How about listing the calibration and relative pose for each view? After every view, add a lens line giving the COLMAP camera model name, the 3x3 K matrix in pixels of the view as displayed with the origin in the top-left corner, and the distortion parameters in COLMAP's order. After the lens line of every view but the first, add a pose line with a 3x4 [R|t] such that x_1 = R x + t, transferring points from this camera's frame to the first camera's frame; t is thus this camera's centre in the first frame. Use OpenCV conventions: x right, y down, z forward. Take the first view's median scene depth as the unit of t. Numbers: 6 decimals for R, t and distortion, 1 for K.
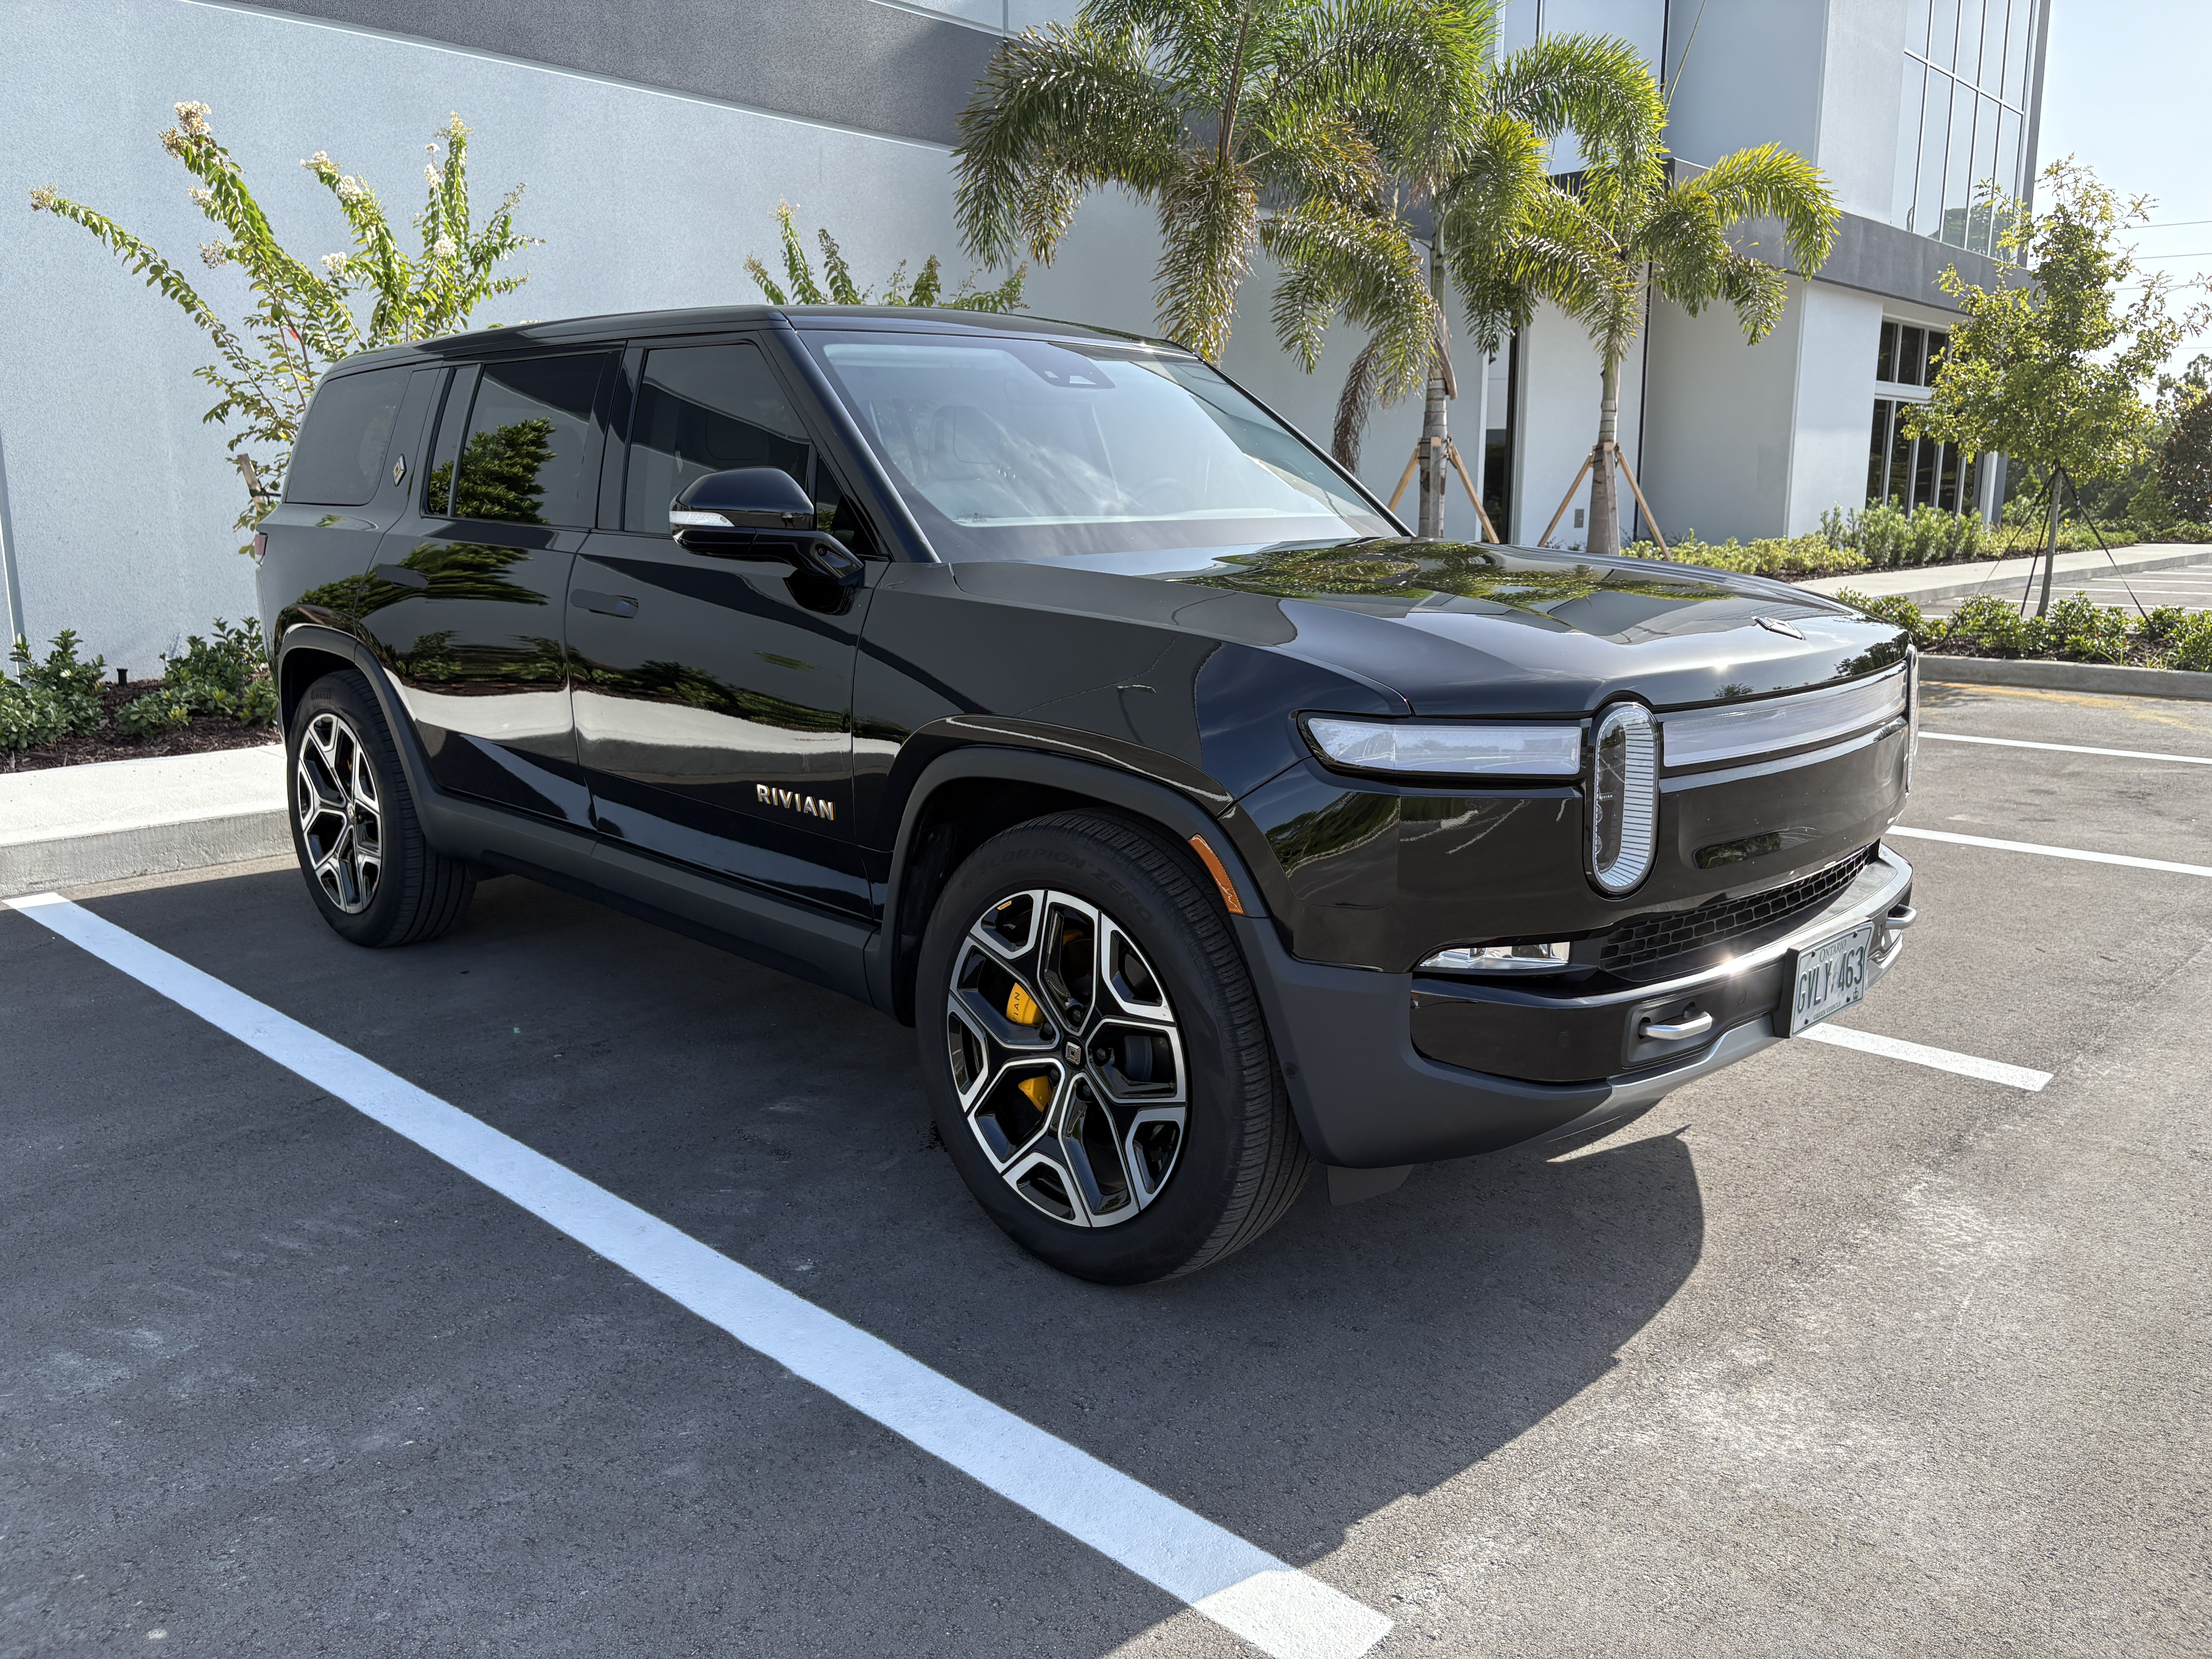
lens RADIAL K [[1677.0, 0, 1164.4], [0, 1677.0, 802.3], [0, 0, 1]] dist [0.044009, -0.042231]
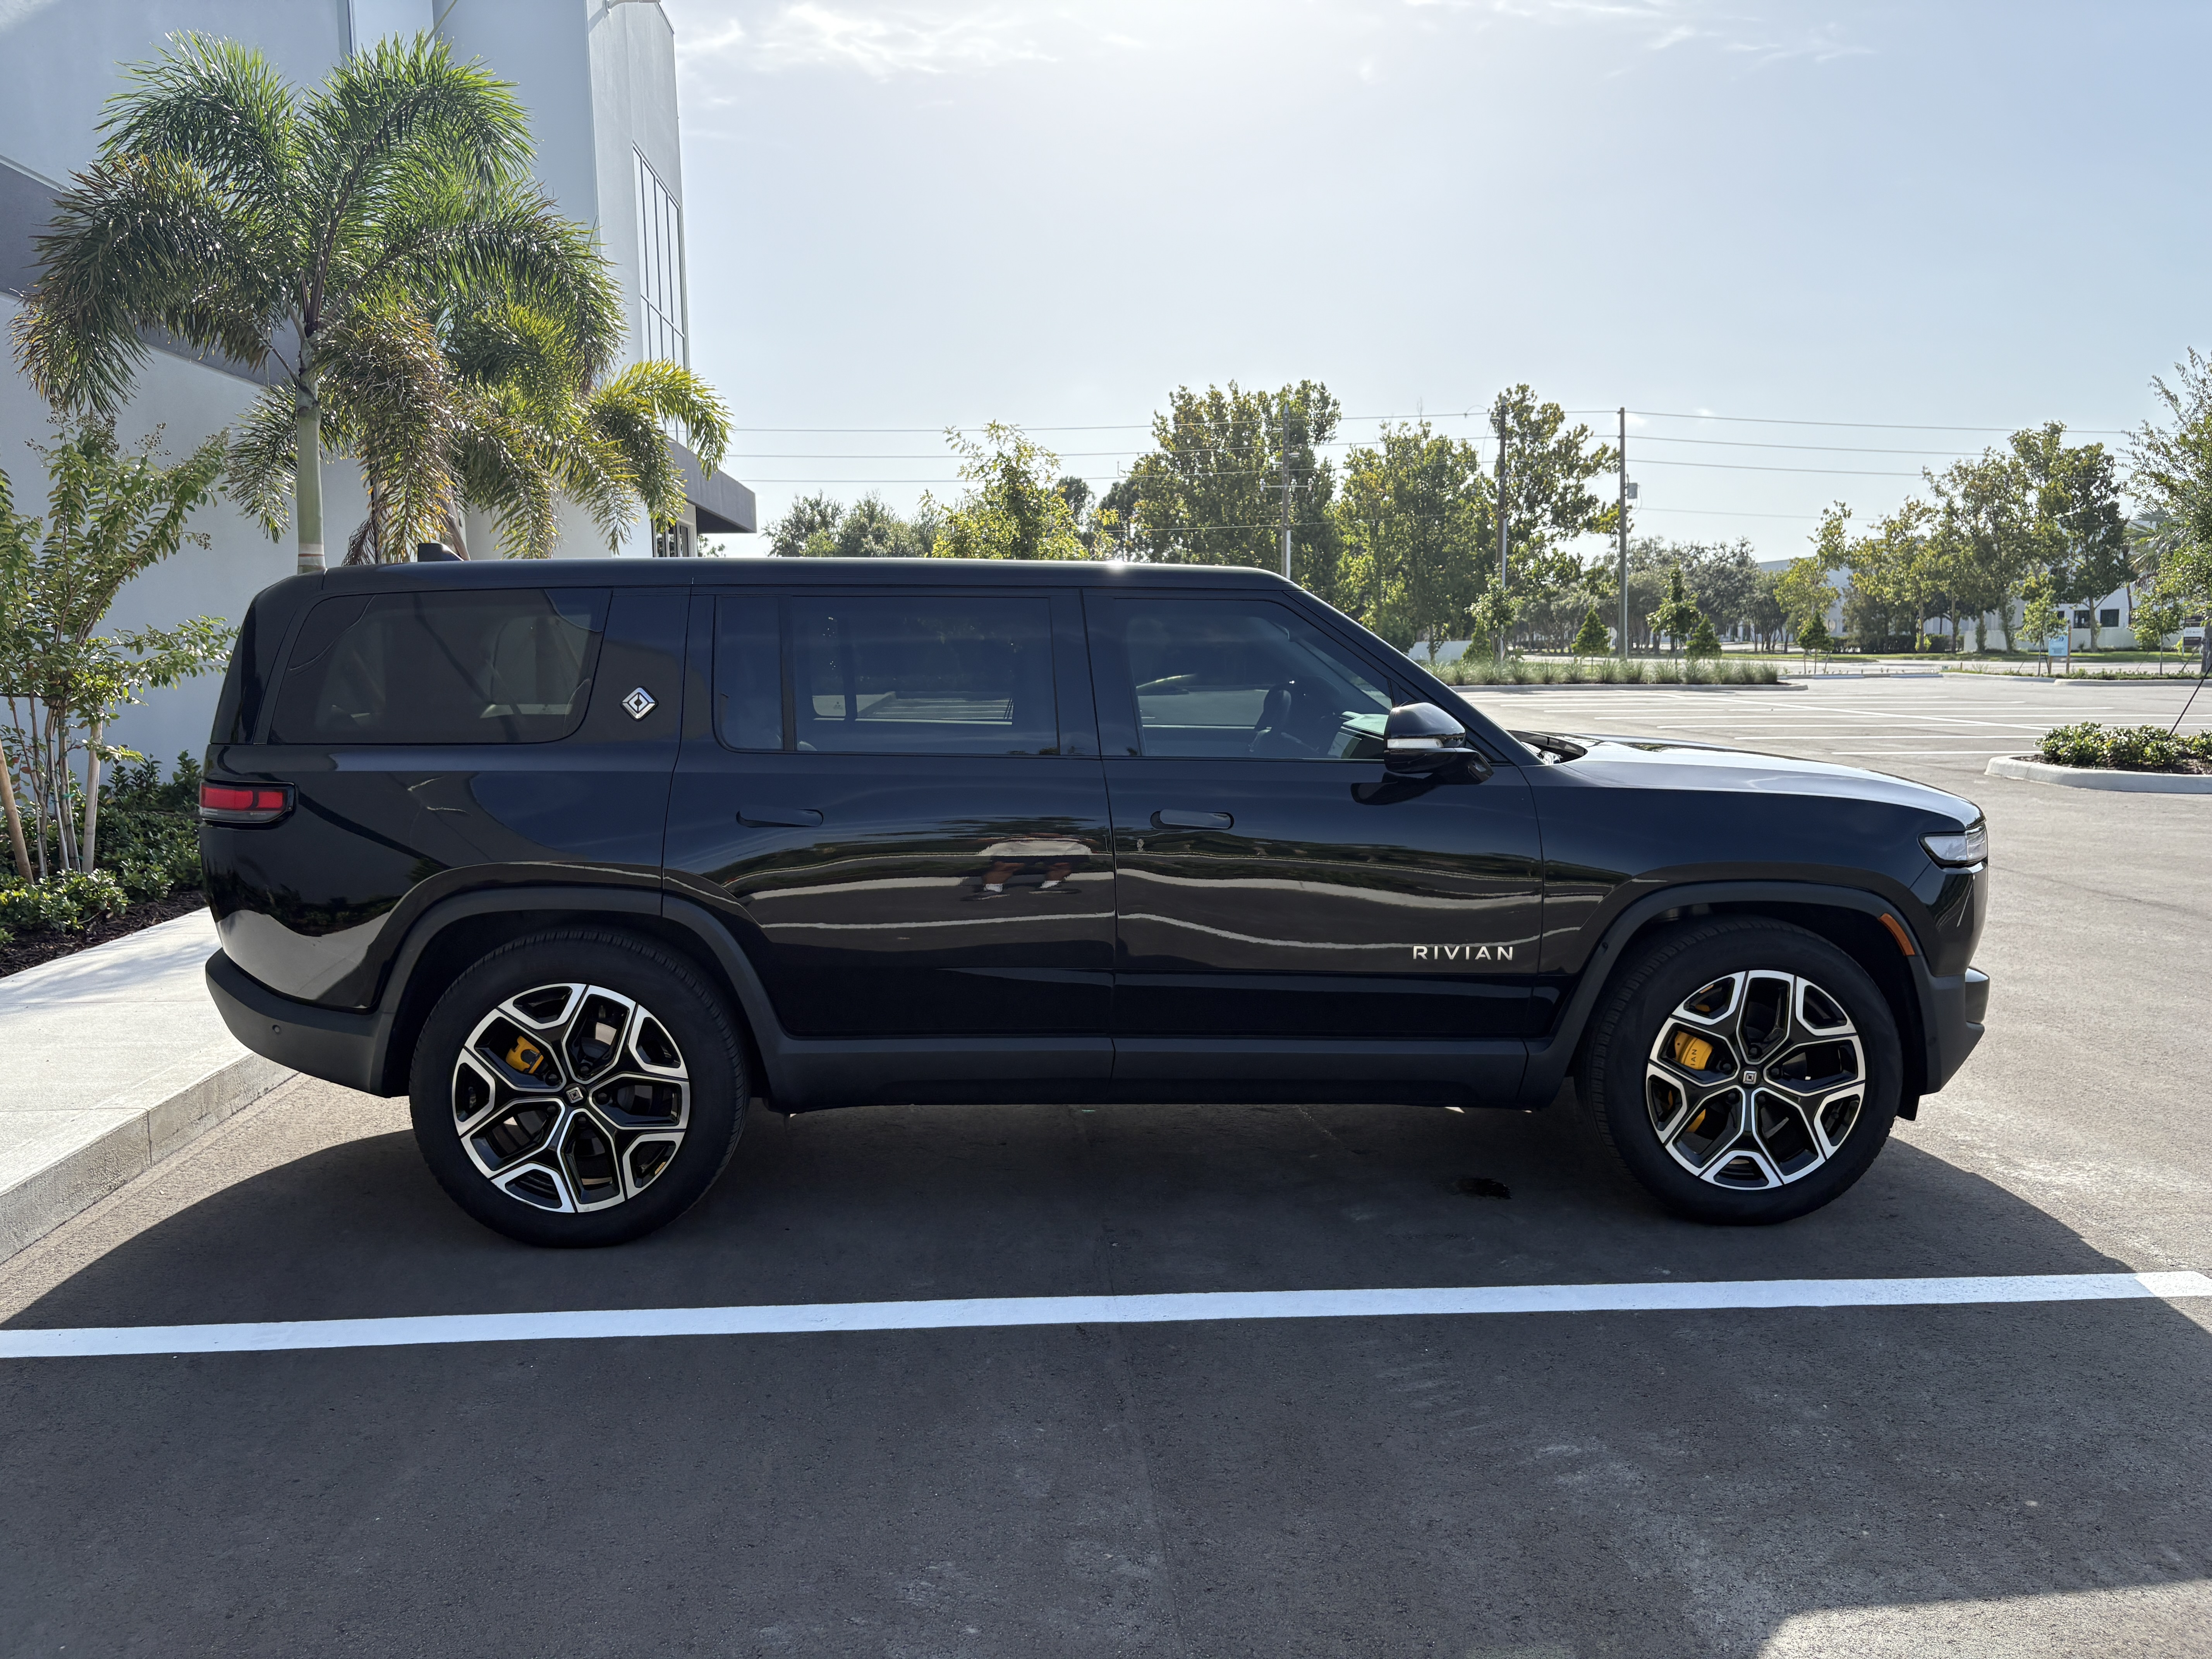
lens RADIAL K [[1677.0, 0, 1071.3], [0, 1677.0, 818.9], [0, 0, 1]] dist [0.044009, -0.042231]
pose [[0.687746, -0.083622, 0.721119, -1.627899], [0.141182, 0.989784, -0.019871, -0.144426], [-0.712091, 0.115476, 0.692526, 0.367421]]
